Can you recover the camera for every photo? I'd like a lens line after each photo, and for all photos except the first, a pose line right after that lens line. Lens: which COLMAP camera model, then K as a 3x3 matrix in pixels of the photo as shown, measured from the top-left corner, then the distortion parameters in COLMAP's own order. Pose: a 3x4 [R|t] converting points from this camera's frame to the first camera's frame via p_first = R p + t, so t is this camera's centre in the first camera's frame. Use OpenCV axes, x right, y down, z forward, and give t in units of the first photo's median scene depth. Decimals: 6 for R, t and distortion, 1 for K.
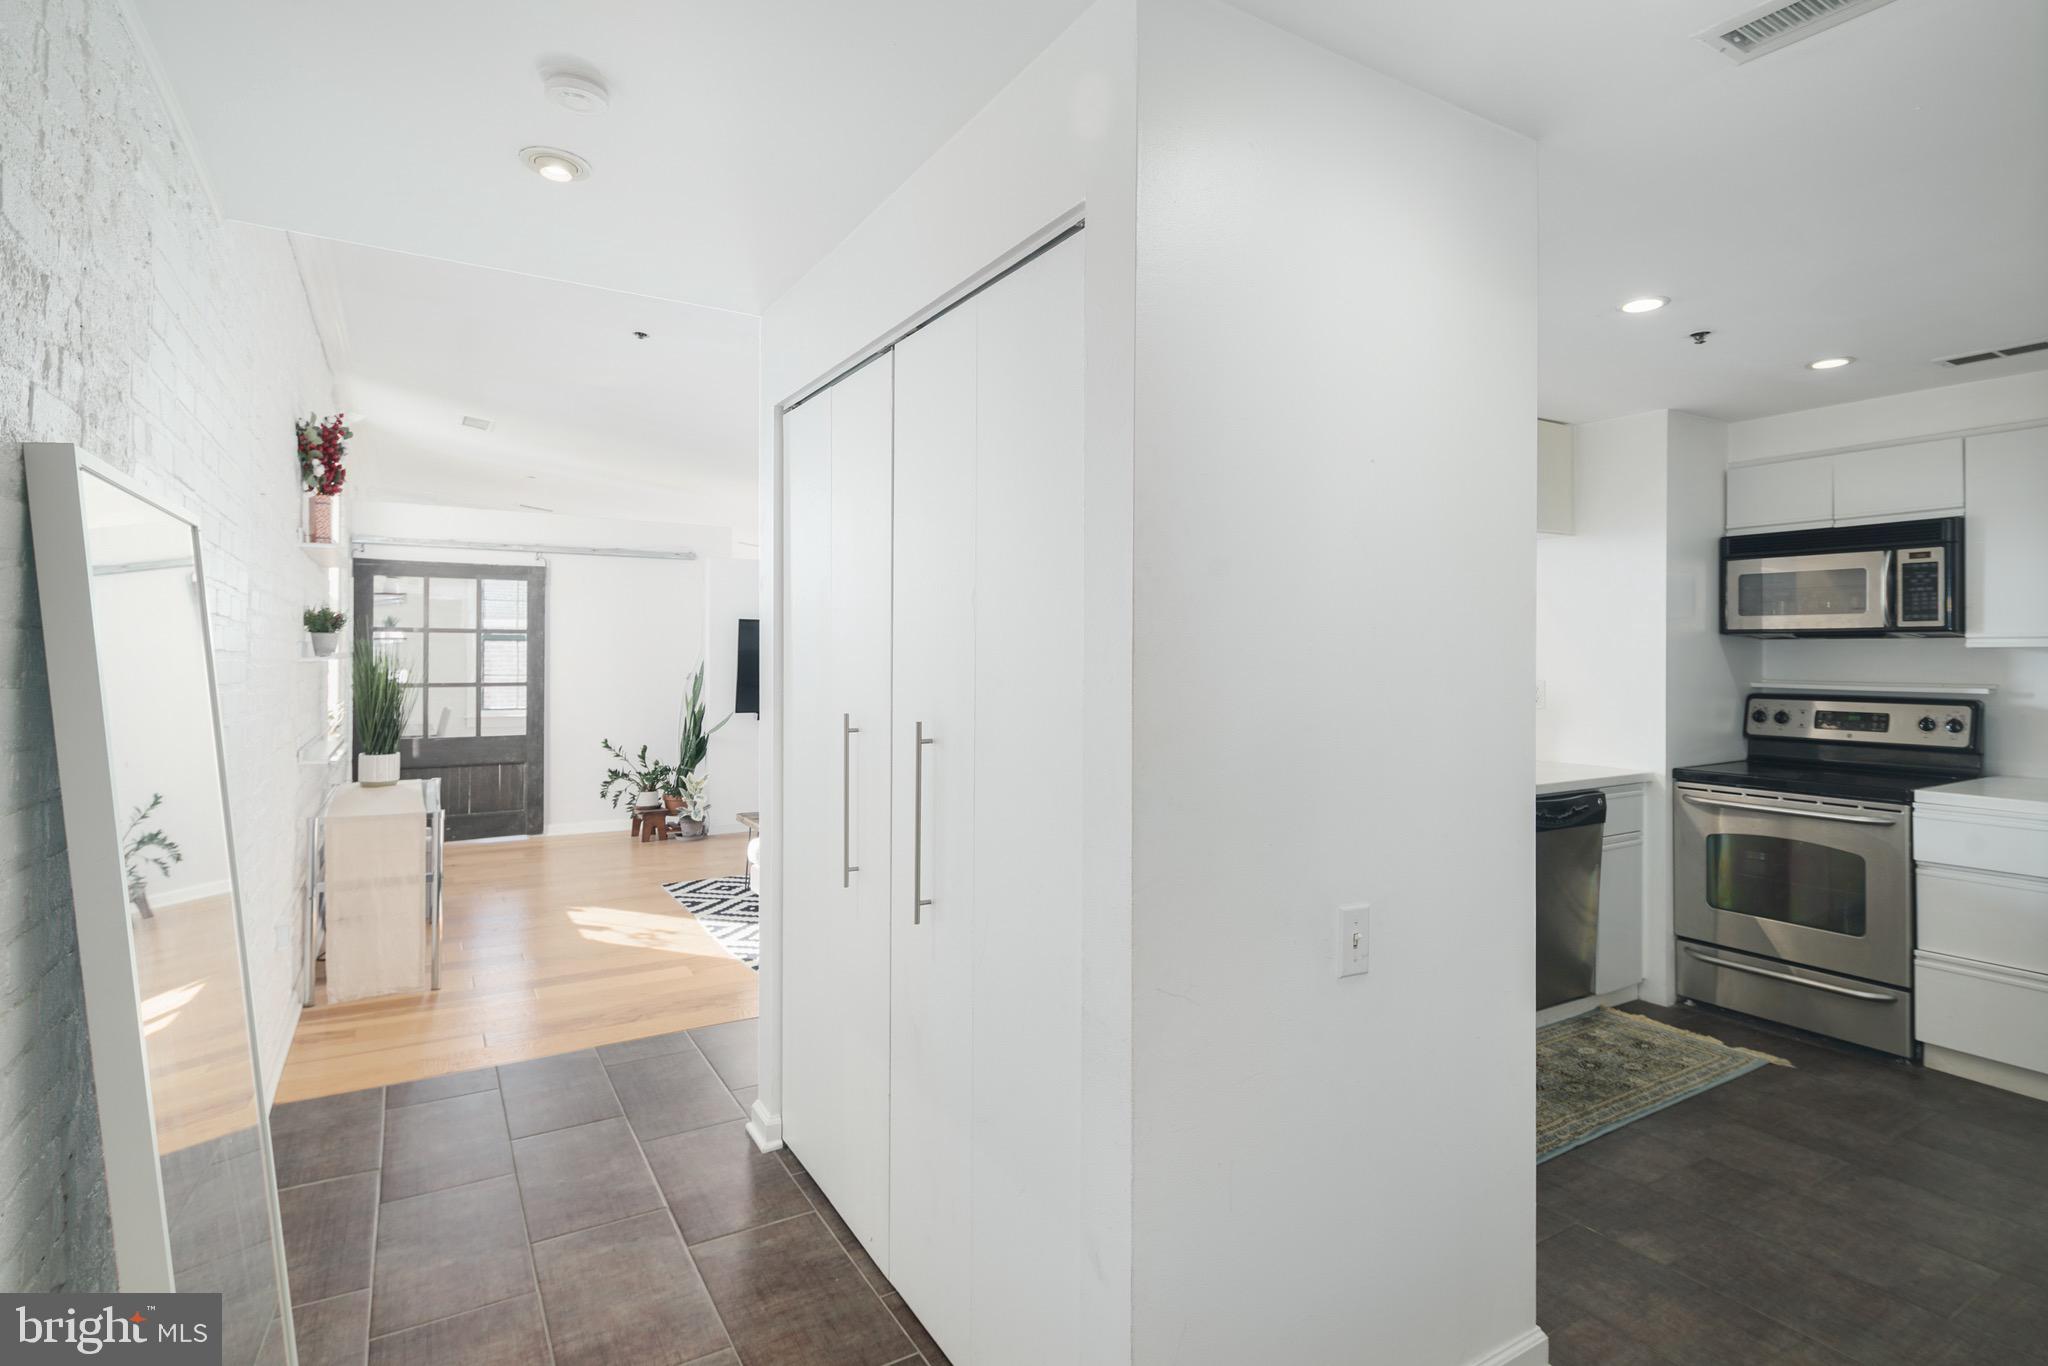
lens RADIAL K [[992.9, 0, 1037.3], [0, 992.9, 655.1], [0, 0, 1]] dist [0.004470, -0.000399]
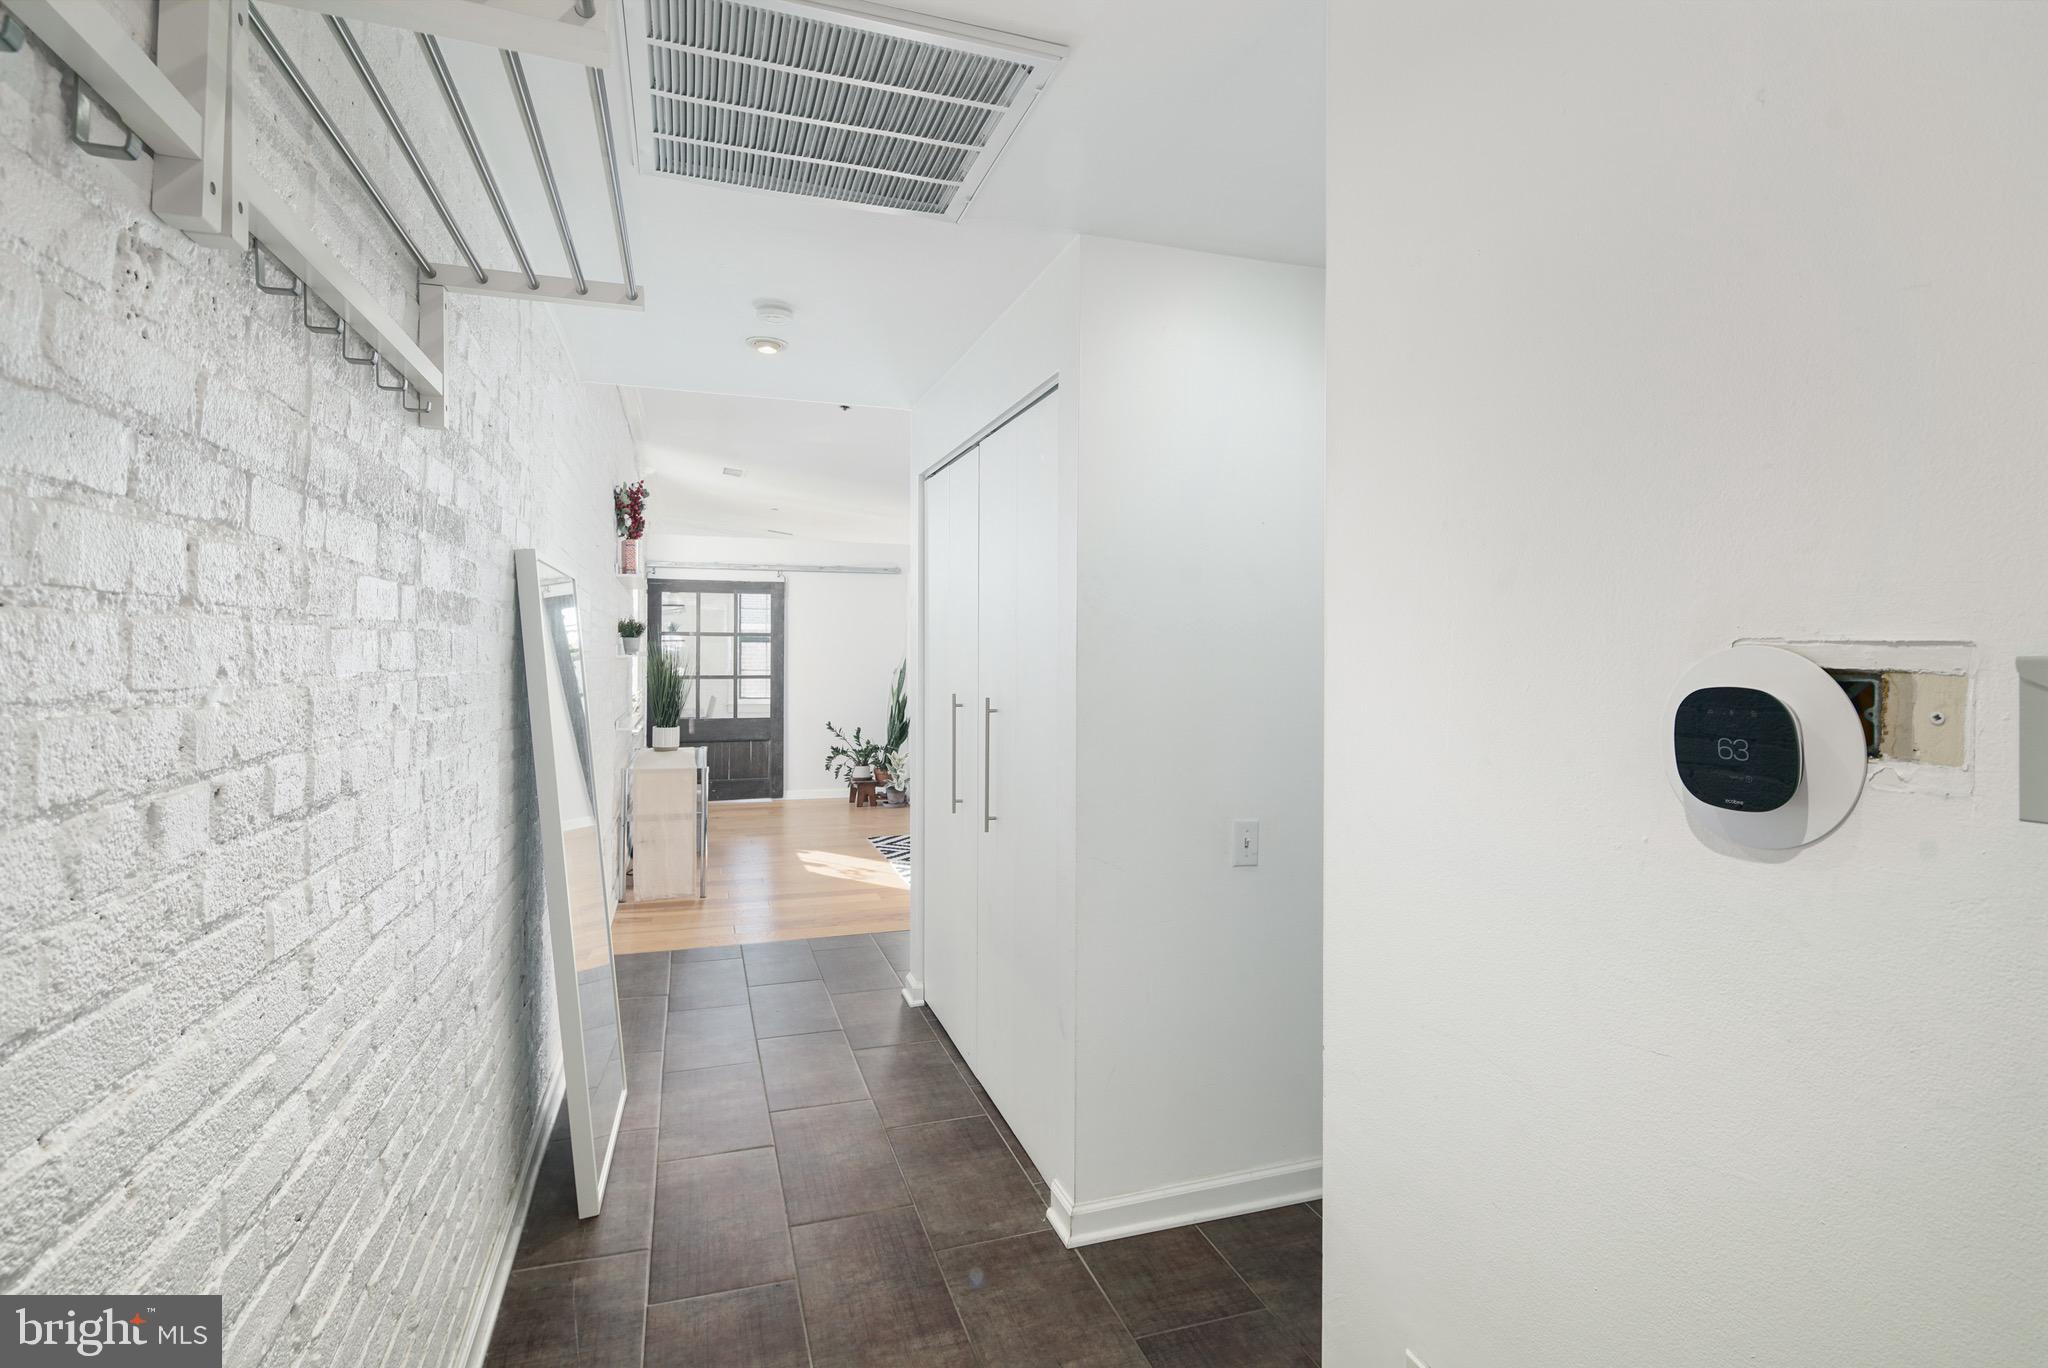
lens RADIAL K [[992.9, 0, 1037.3], [0, 992.9, 656.1], [0, 0, 1]] dist [0.004470, -0.000399]
pose [[0.974890, 0.000555, -0.222686, 0.155130], [-0.000076, 0.999998, 0.002158, 0.000615], [0.222687, -0.002087, 0.974888, -0.241541]]
